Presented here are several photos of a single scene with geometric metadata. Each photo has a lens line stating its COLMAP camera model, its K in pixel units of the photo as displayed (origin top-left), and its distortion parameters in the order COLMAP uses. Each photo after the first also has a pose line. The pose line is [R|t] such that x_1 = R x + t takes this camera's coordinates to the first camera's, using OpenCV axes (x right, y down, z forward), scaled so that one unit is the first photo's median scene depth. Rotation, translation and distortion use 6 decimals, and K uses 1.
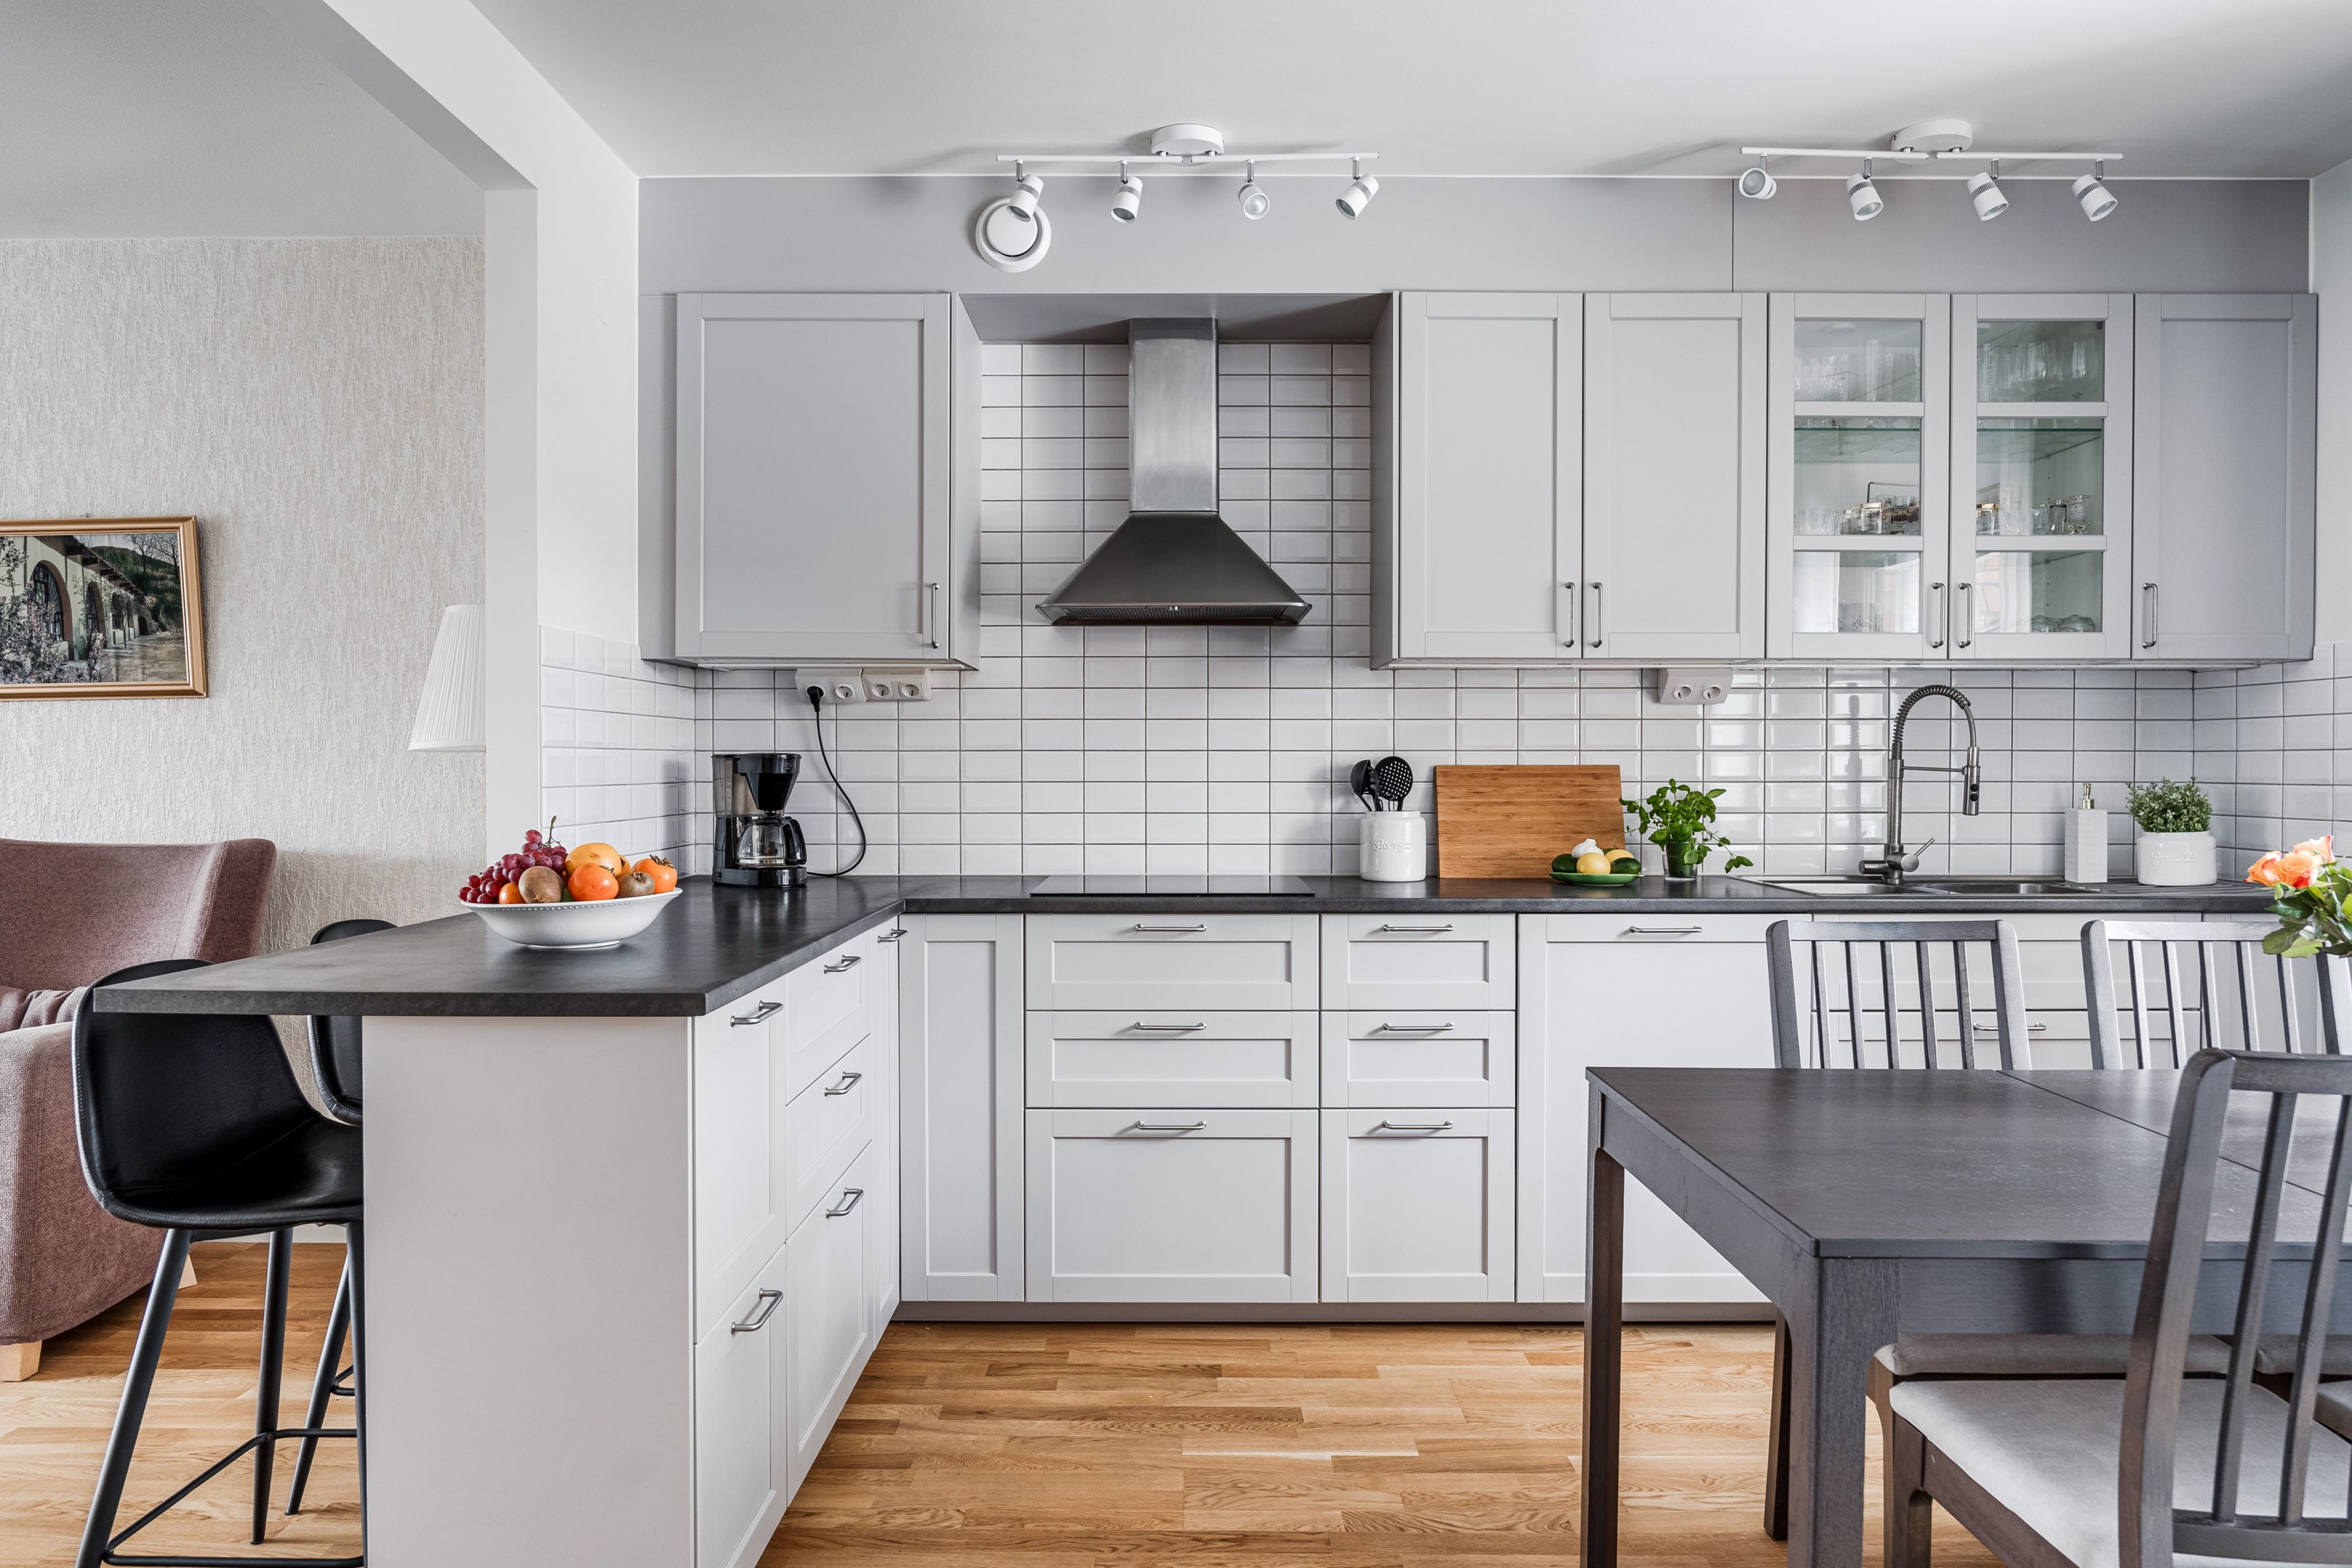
lens RADIAL K [[1511.3, 0, 1176.0], [0, 1511.3, 784.0], [0, 0, 1]] dist [-0.007380, 0.000710]
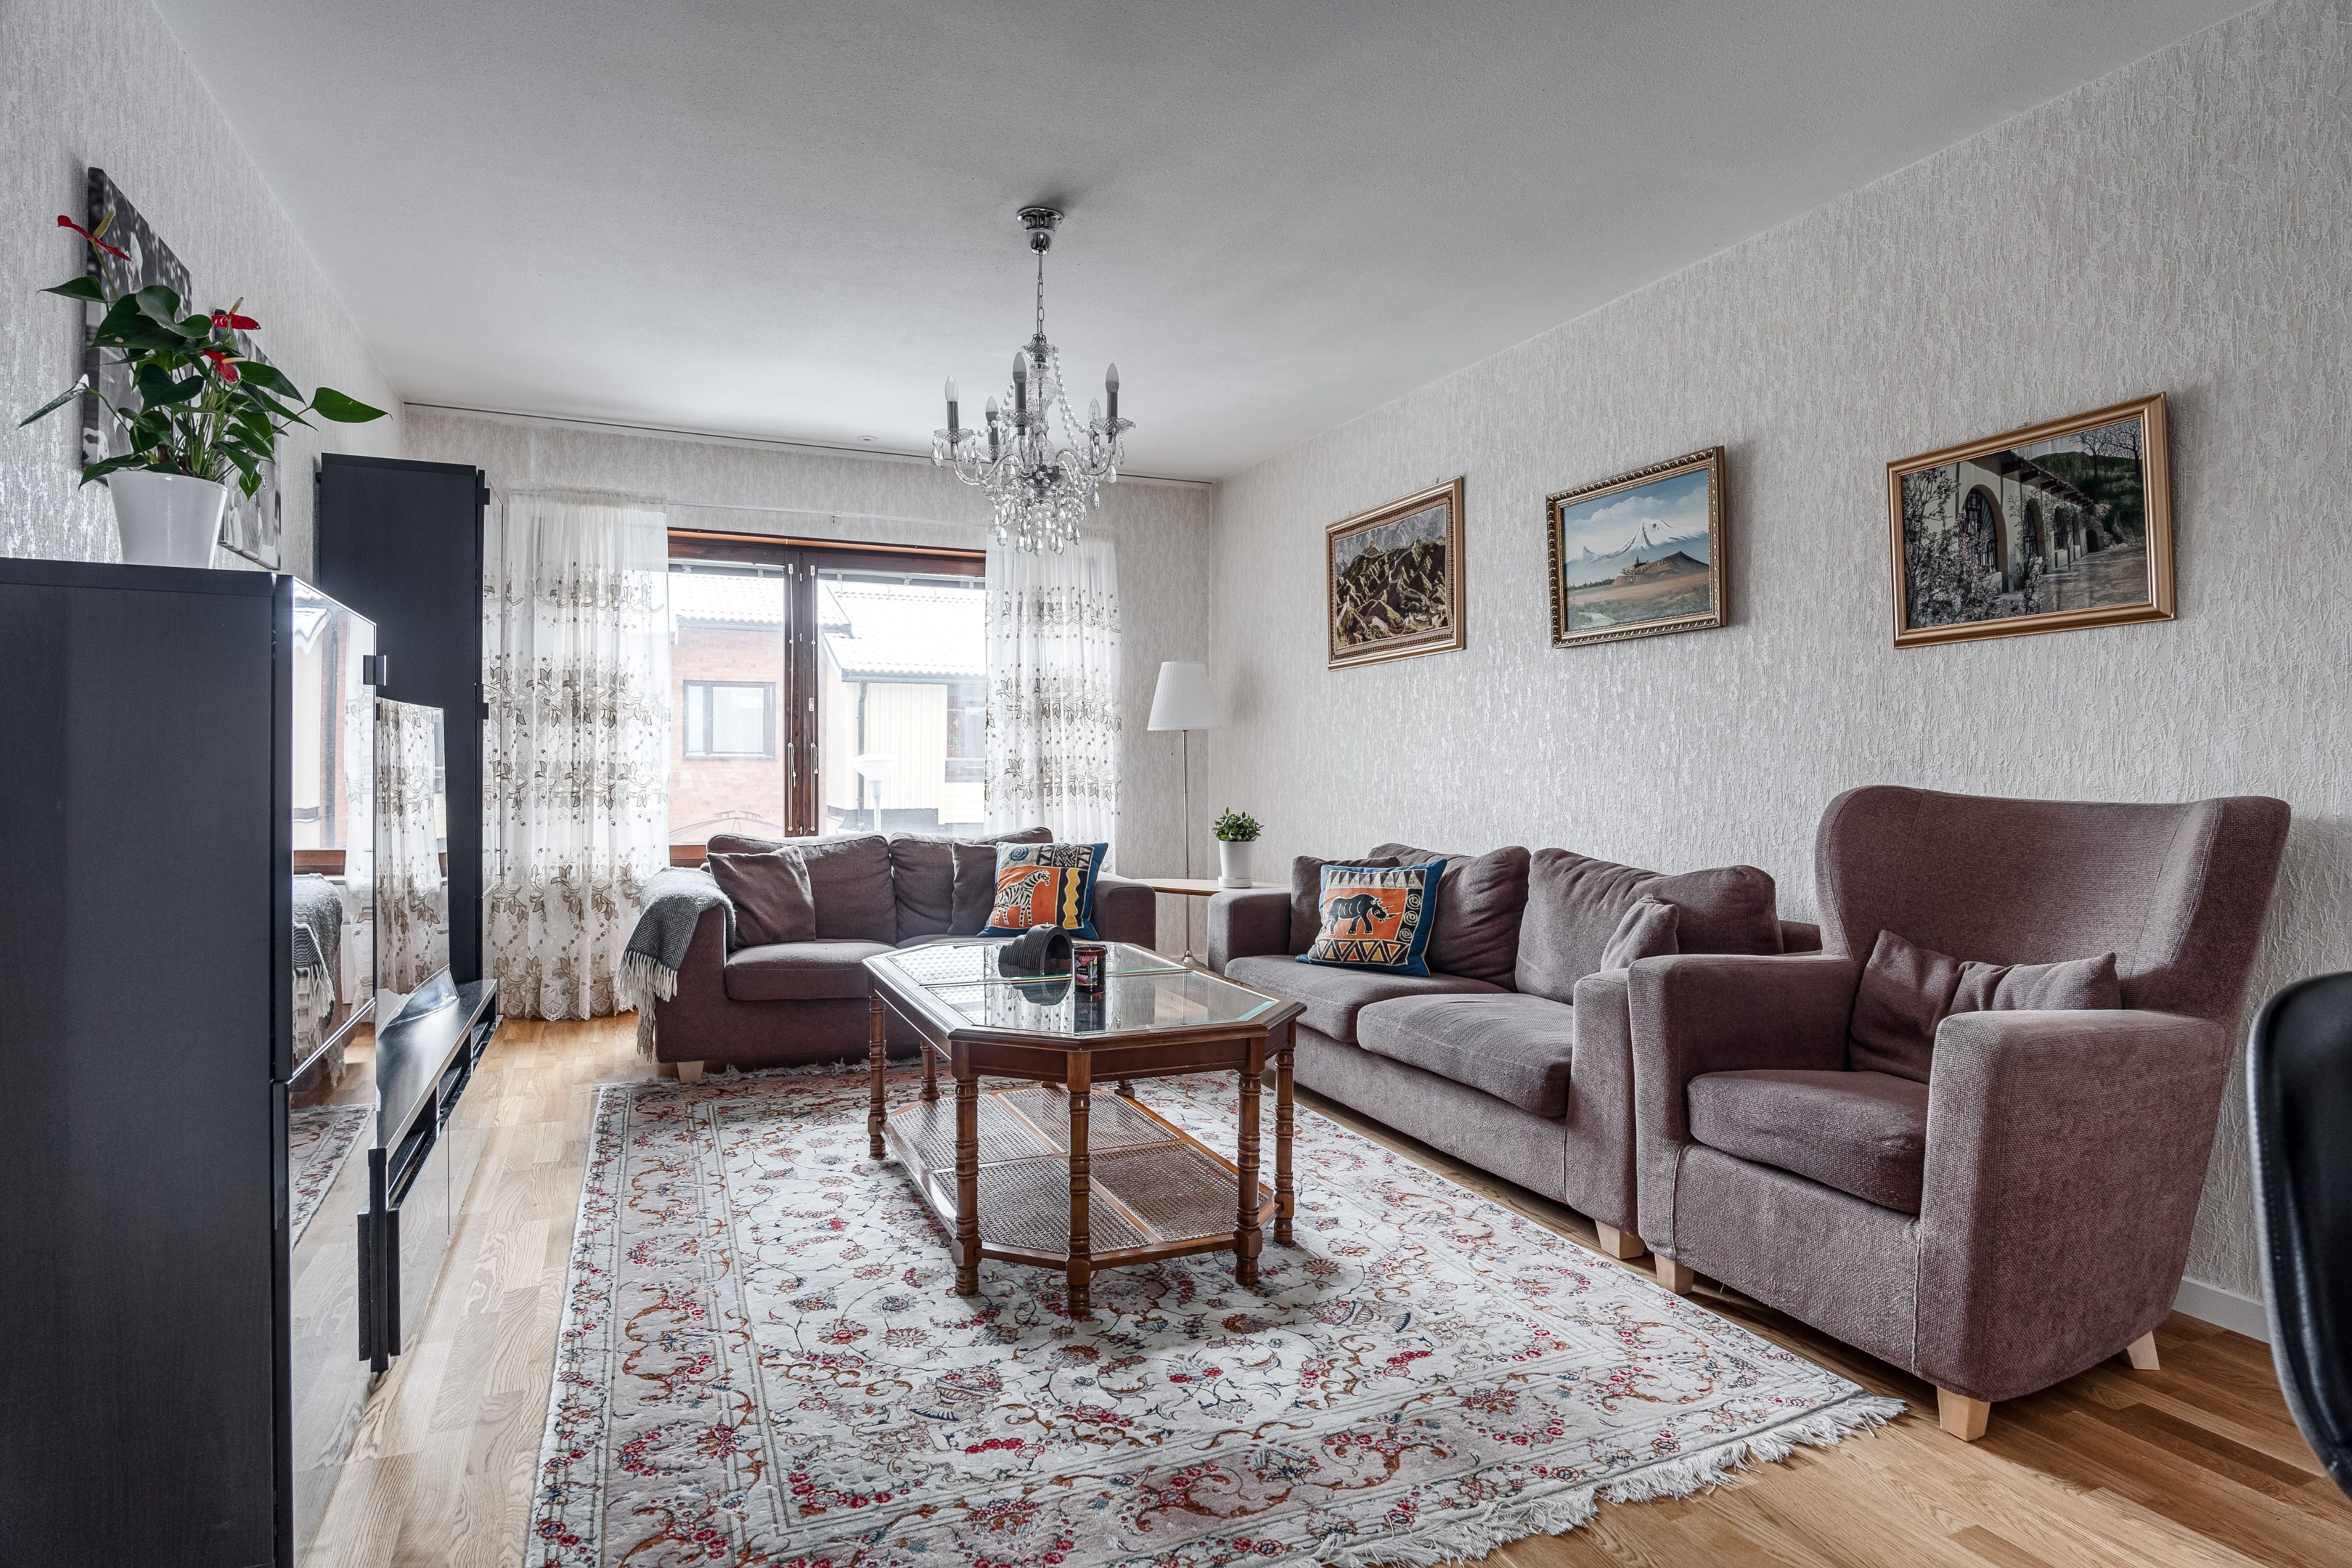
lens RADIAL K [[1255.3, 0, 1176.0], [0, 1255.3, 784.0], [0, 0, 1]] dist [-0.020416, 0.001912]
pose [[0.405360, 0.015889, -0.914019, -0.260727], [-0.018082, 0.999793, 0.009360, 0.032574], [0.913978, 0.012733, 0.405563, 0.258474]]
